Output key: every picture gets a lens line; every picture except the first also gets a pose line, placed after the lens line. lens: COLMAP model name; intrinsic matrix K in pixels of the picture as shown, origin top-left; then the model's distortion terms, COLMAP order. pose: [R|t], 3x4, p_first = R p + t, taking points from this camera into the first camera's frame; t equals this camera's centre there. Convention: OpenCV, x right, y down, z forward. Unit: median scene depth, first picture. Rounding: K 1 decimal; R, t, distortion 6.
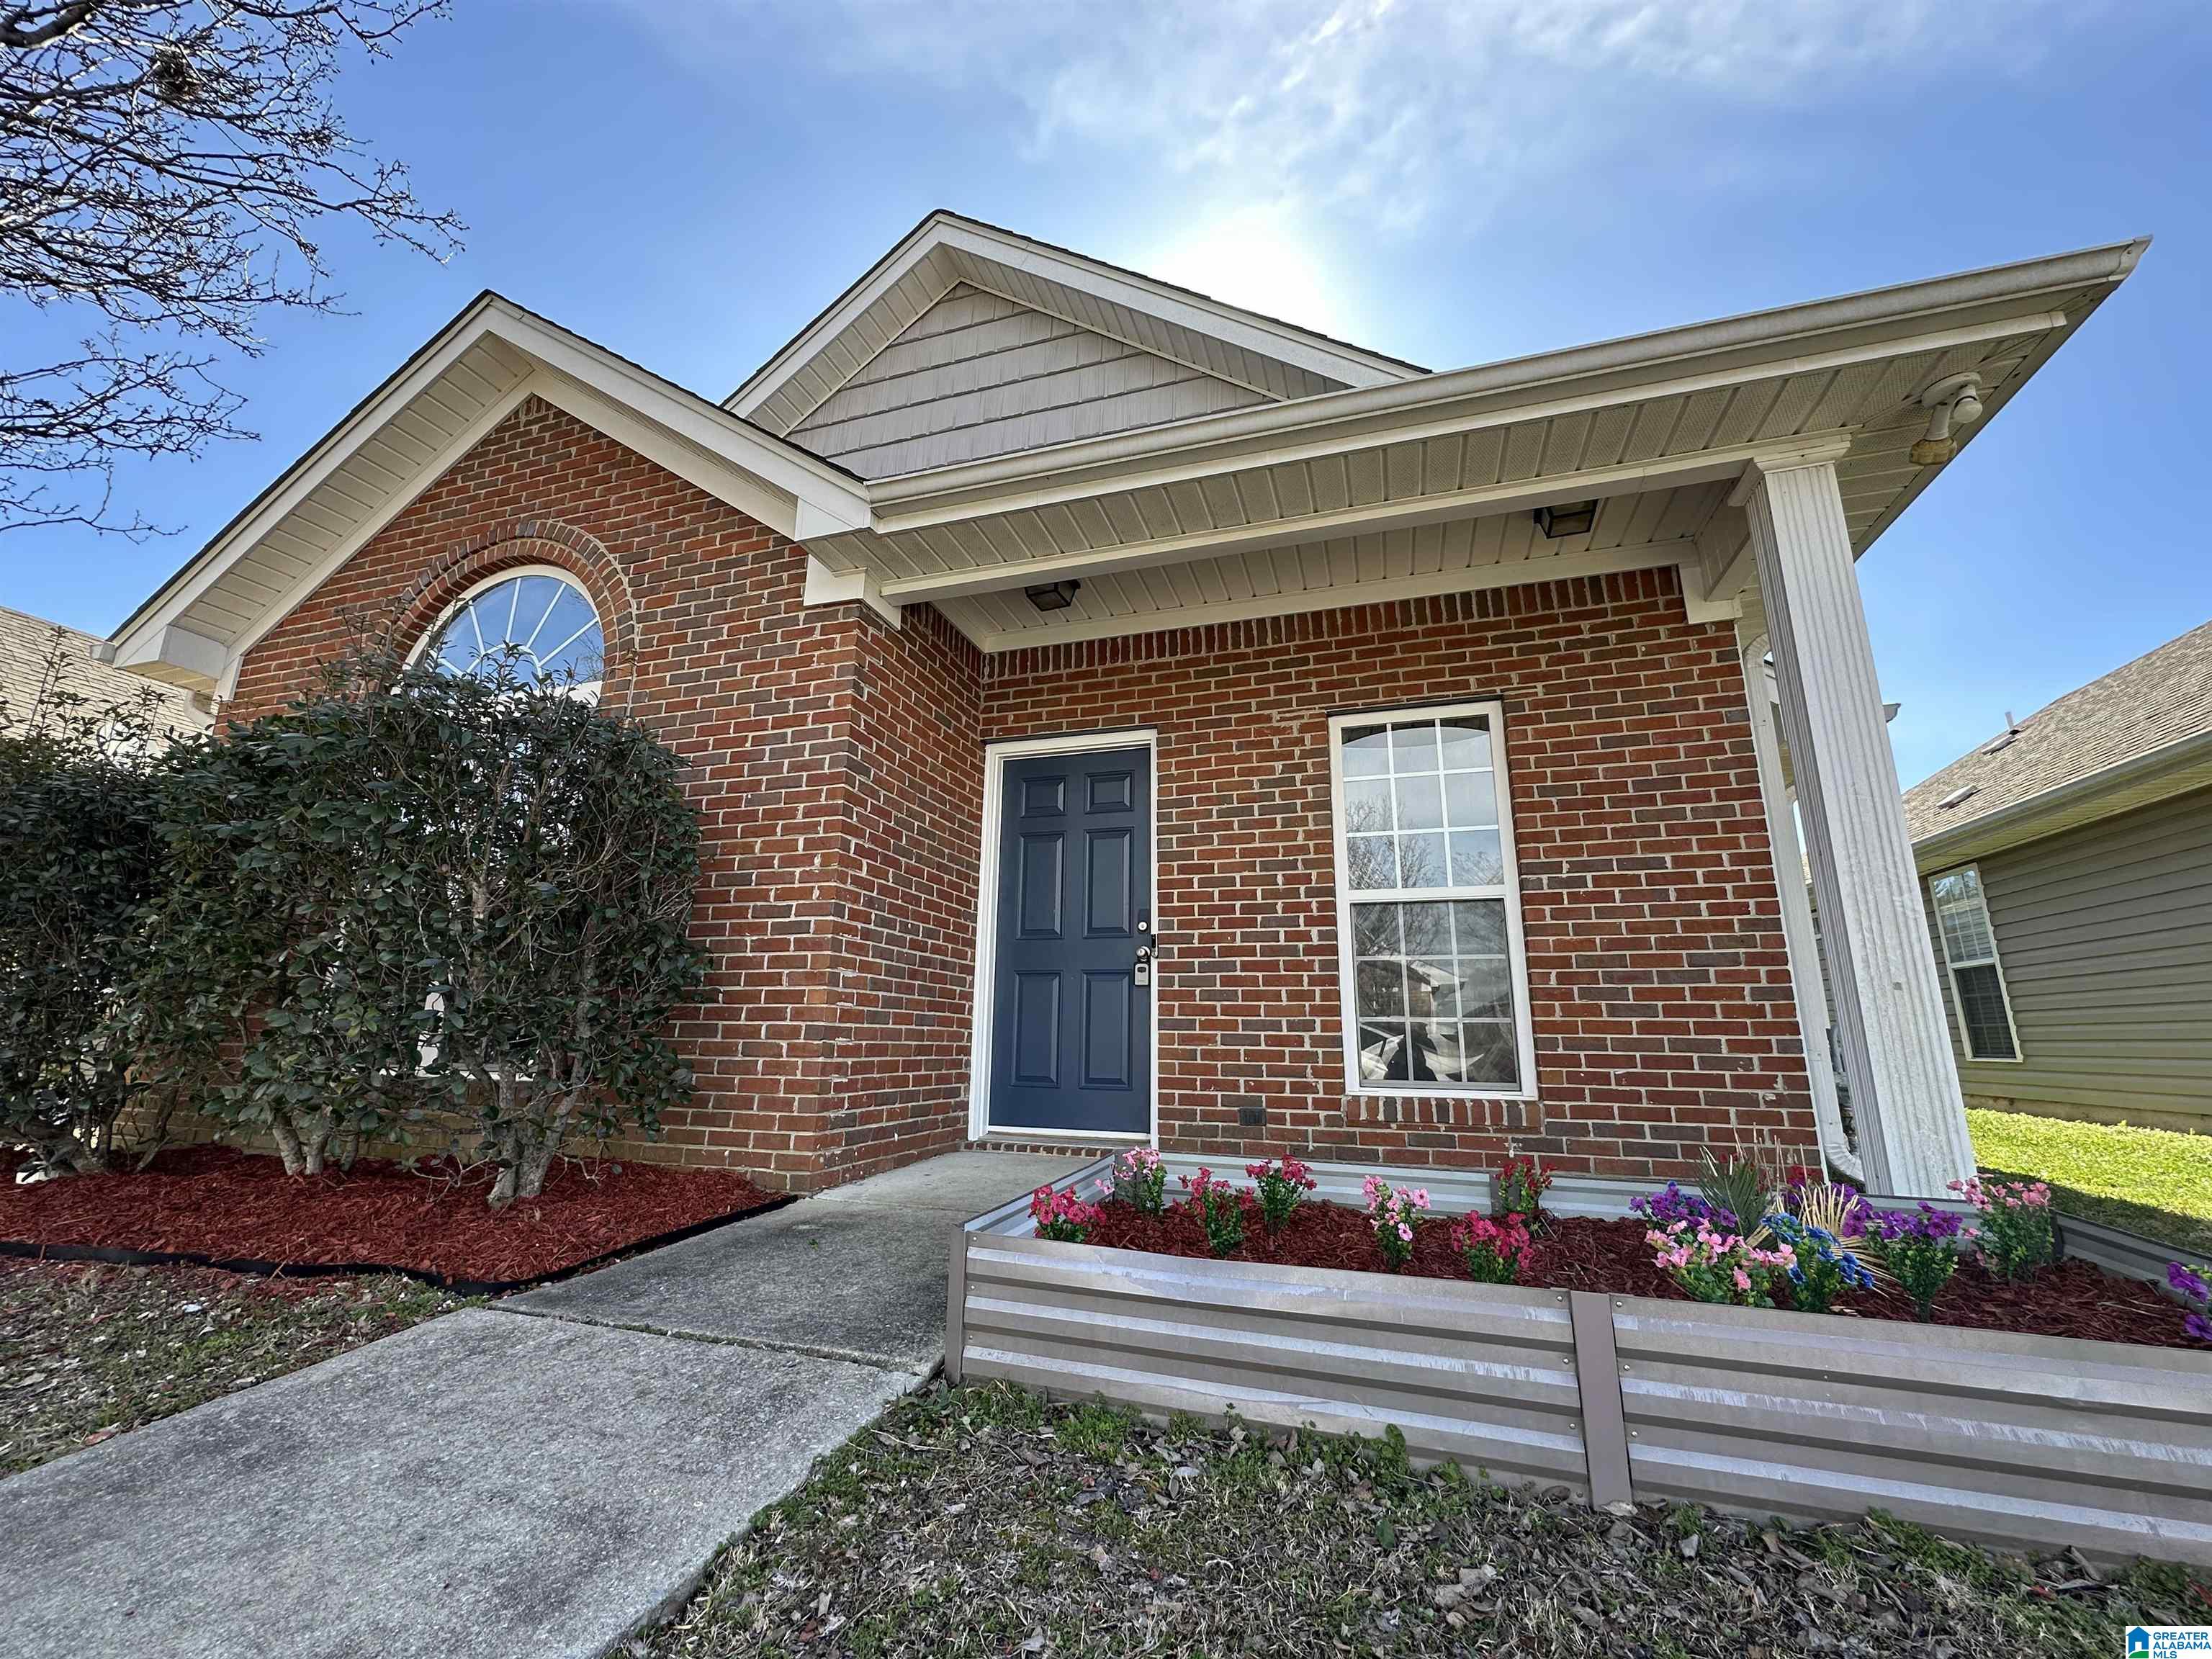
lens RADIAL K [[878.0, 0, 1105.2], [0, 878.0, 827.2], [0, 0, 1]] dist [-0.004114, 0.000763]
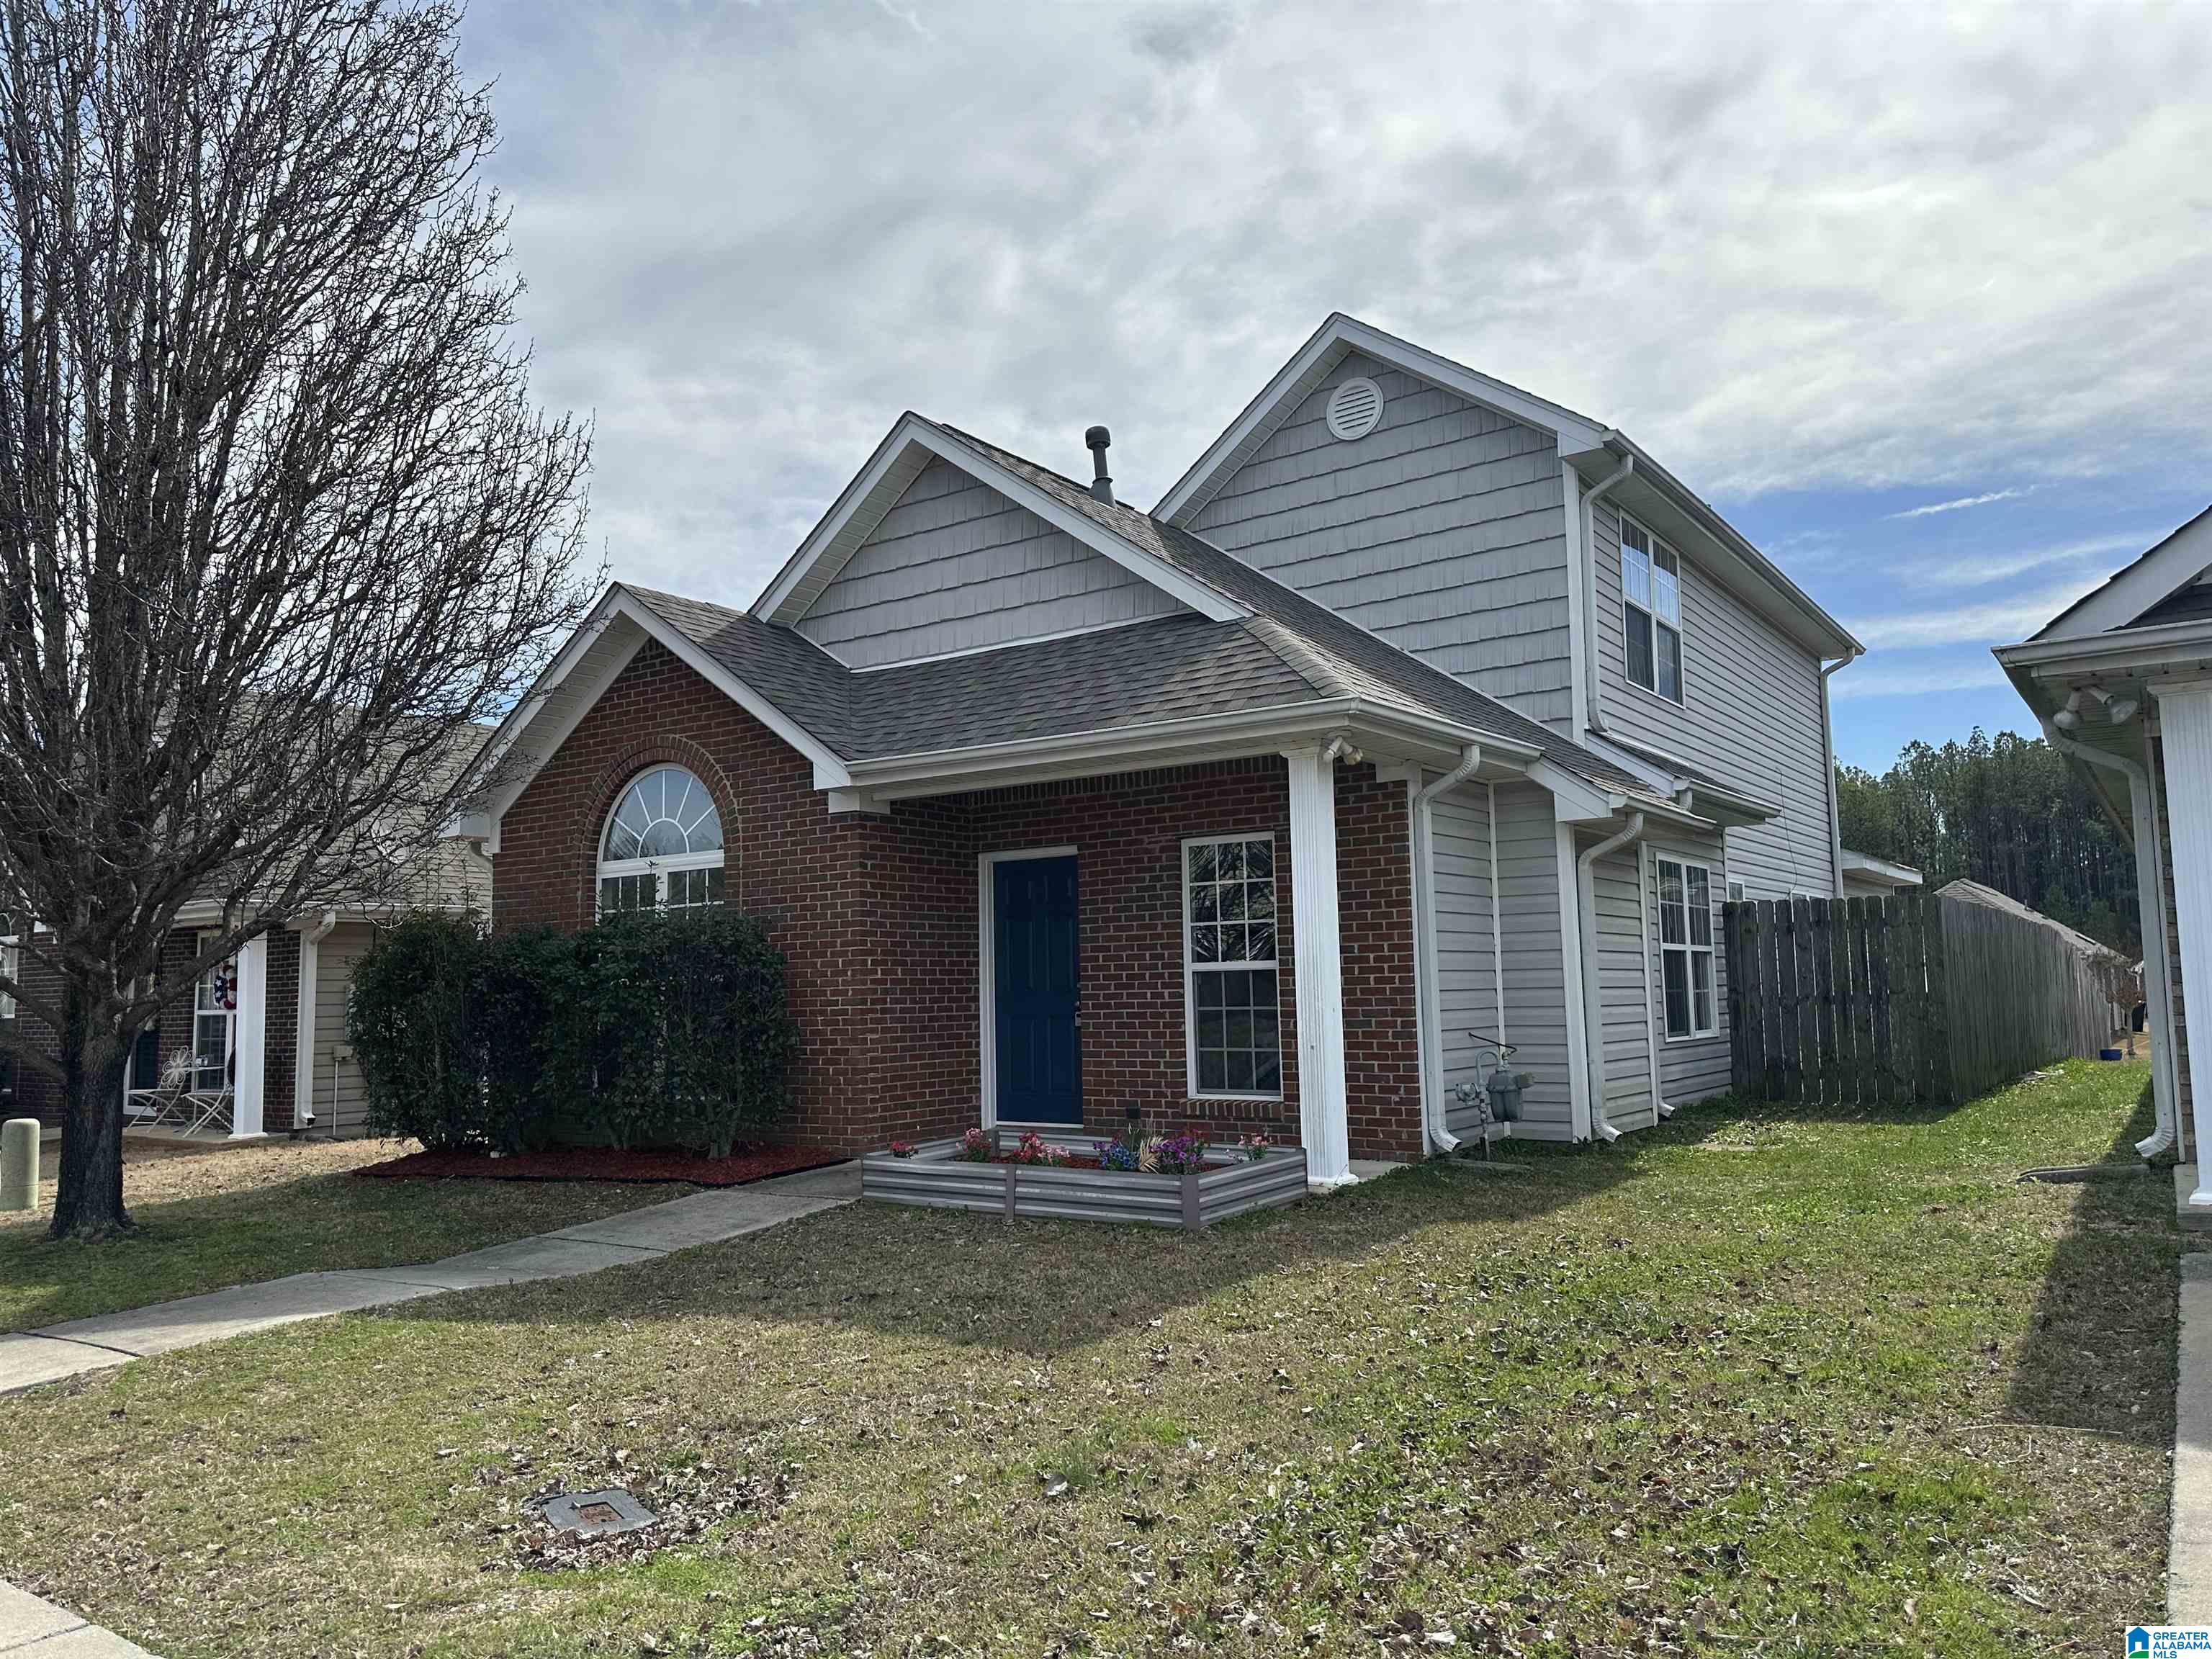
lens RADIAL K [[1538.9, 0, 1113.4], [0, 1538.9, 833.5], [0, 0, 1]] dist [0.124895, -0.000629]
pose [[0.952726, -0.065351, -0.296721, 0.968700], [0.105491, 0.986990, 0.121338, -0.487781], [0.284931, -0.146903, 0.947224, -1.508786]]
